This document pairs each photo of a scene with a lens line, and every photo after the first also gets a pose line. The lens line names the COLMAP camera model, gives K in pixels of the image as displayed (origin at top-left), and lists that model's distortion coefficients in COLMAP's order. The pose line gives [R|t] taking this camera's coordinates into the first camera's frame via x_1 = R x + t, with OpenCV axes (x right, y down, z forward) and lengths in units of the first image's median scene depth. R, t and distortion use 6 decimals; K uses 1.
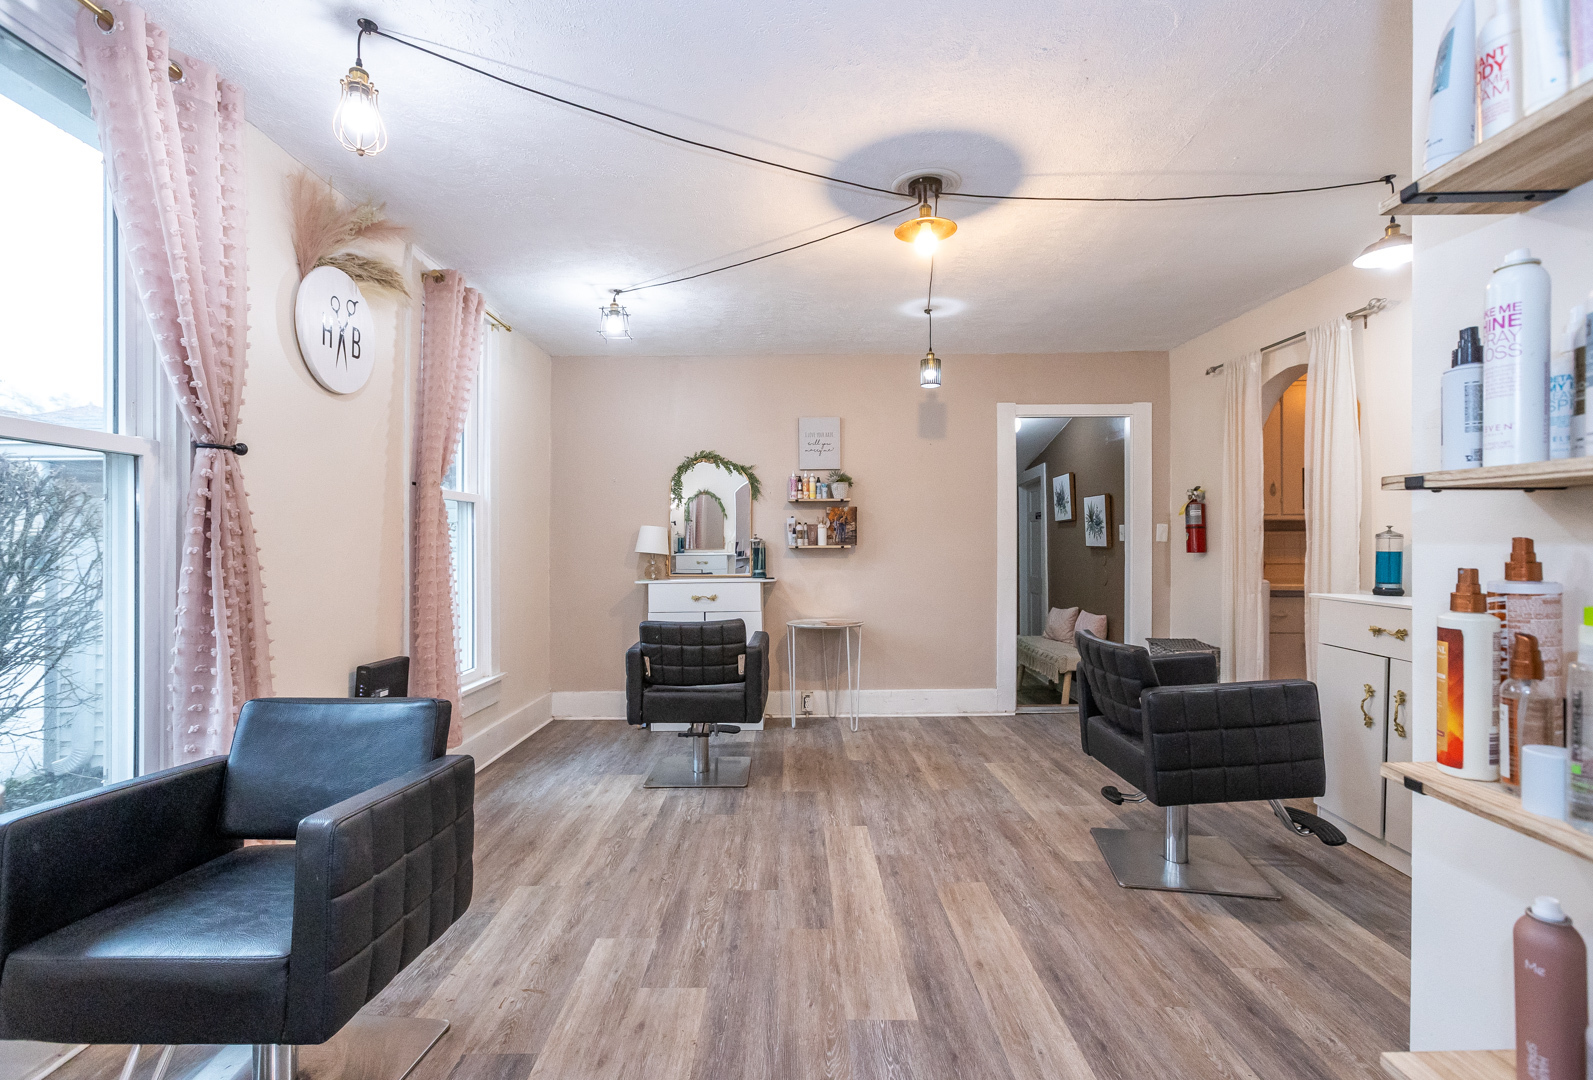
lens RADIAL K [[721.8, 0, 796.5], [0, 721.8, 540.0], [0, 0, 1]] dist [-0.004010, -0.000231]
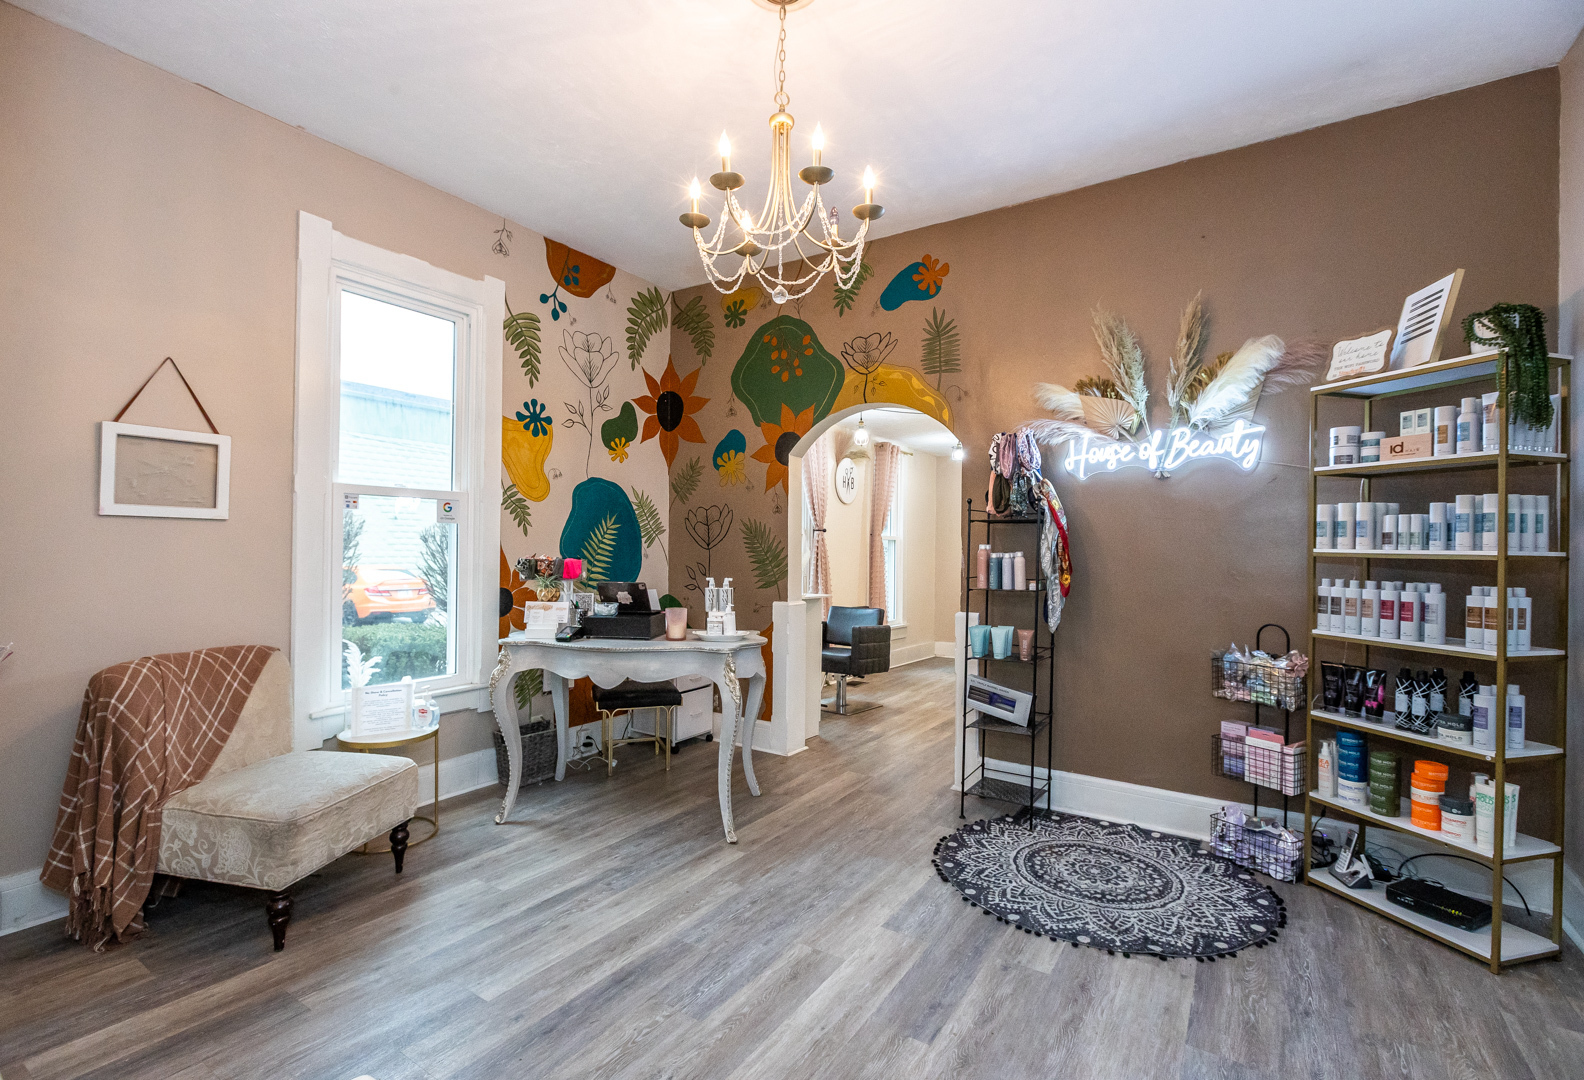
lens RADIAL K [[717.7, 0, 792.0], [0, 717.7, 540.0], [0, 0, 1]] dist [-0.004010, -0.000231]
pose [[0.838292, 0.003452, -0.545210, 0.651230], [-0.012405, 0.999842, -0.012742, -0.033150], [0.545080, 0.017445, 0.838203, -1.354514]]
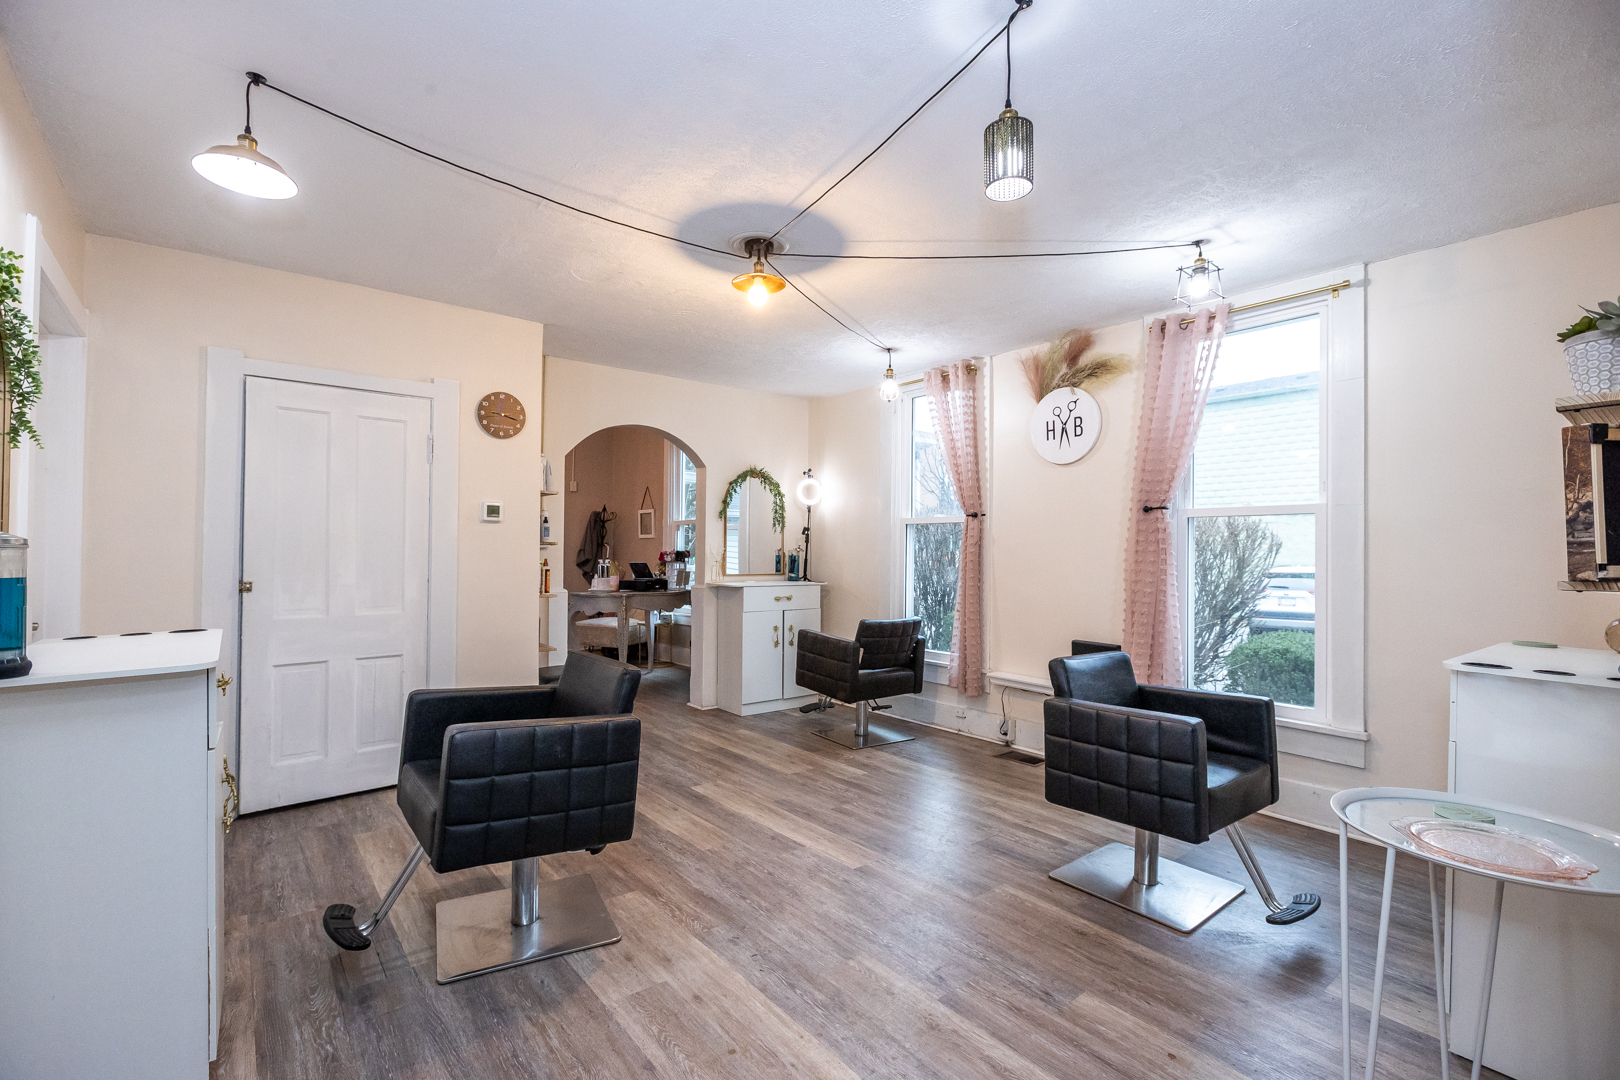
lens RADIAL K [[723.2, 0, 810.0], [0, 723.2, 540.0], [0, 0, 1]] dist [-0.003085, -0.000262]
pose [[-0.777399, -0.015615, -0.628813, 0.820203], [-0.003751, 0.999789, -0.020190, -0.000769], [0.628996, -0.013337, -0.777294, 1.914764]]
